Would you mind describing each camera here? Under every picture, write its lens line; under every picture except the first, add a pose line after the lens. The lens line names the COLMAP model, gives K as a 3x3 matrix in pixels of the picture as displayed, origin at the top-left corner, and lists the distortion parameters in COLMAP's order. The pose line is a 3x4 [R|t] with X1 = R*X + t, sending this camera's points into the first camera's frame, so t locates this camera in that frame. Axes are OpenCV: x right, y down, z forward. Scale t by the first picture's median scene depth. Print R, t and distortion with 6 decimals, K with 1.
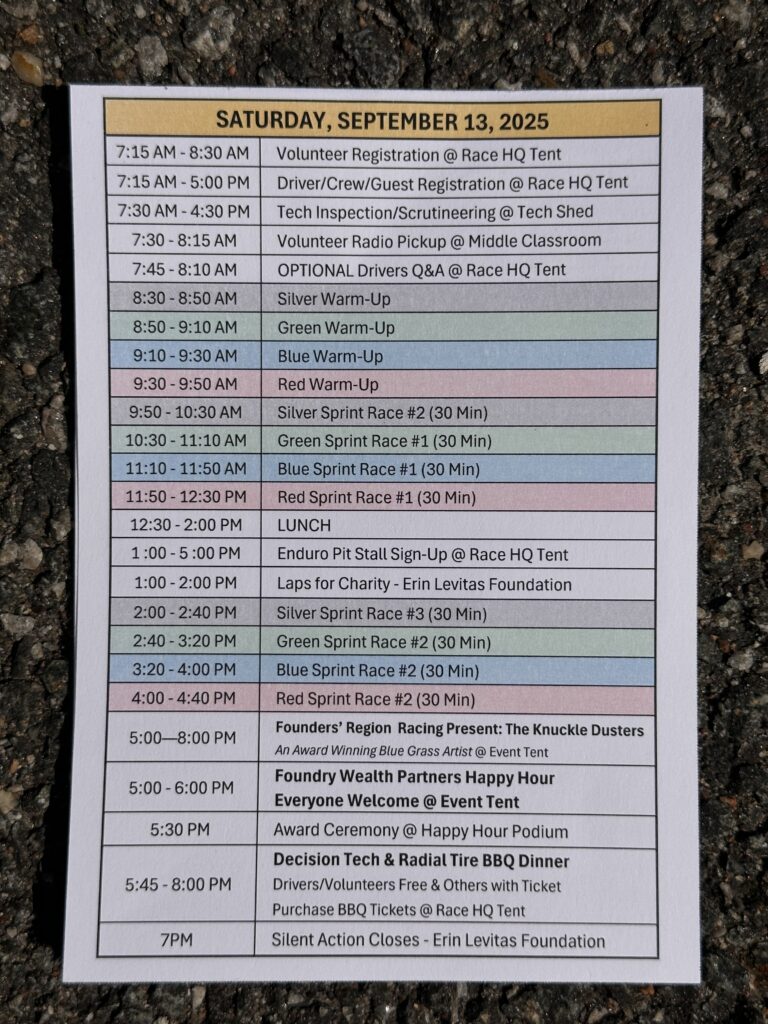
lens RADIAL K [[1438.3, 0, 380.4], [0, 1438.3, 512.7], [0, 0, 1]] dist [0.158131, 0.000000]
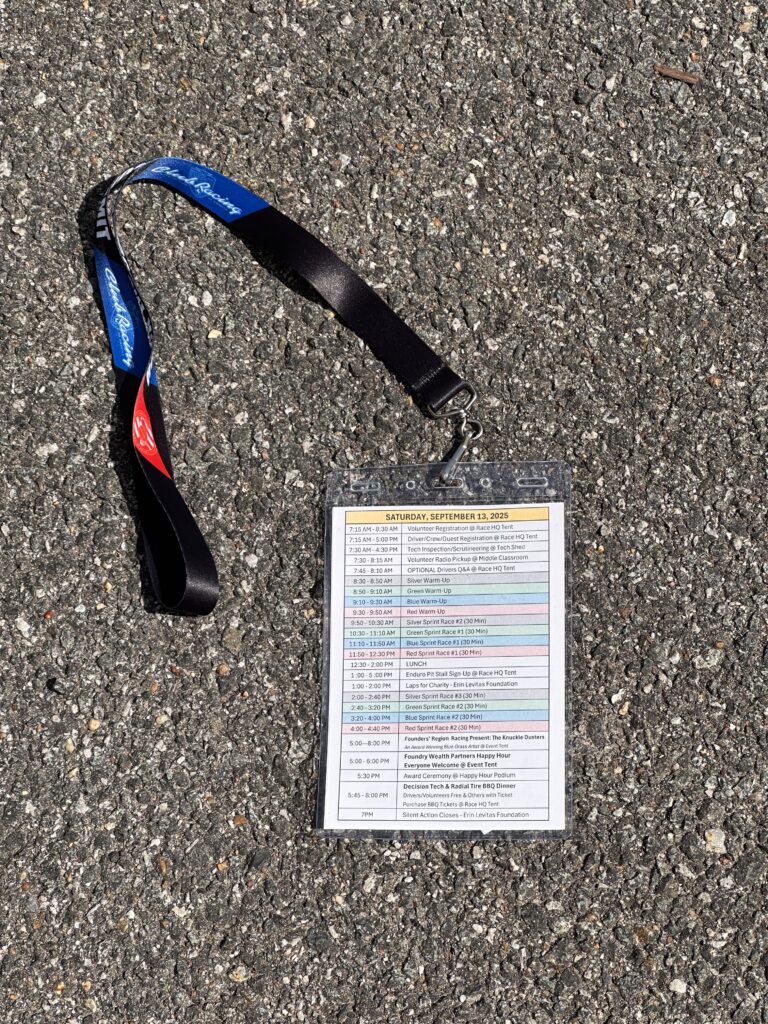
lens RADIAL K [[2297.7, 0, 384.2], [0, 2297.7, 512.0], [0, 0, 1]] dist [-0.008529, 0.000000]
pose [[0.992570, -0.021946, -0.119683, 0.396396], [-0.012893, 0.959093, -0.282799, 0.929032], [0.120993, 0.282241, 0.951683, -3.071067]]
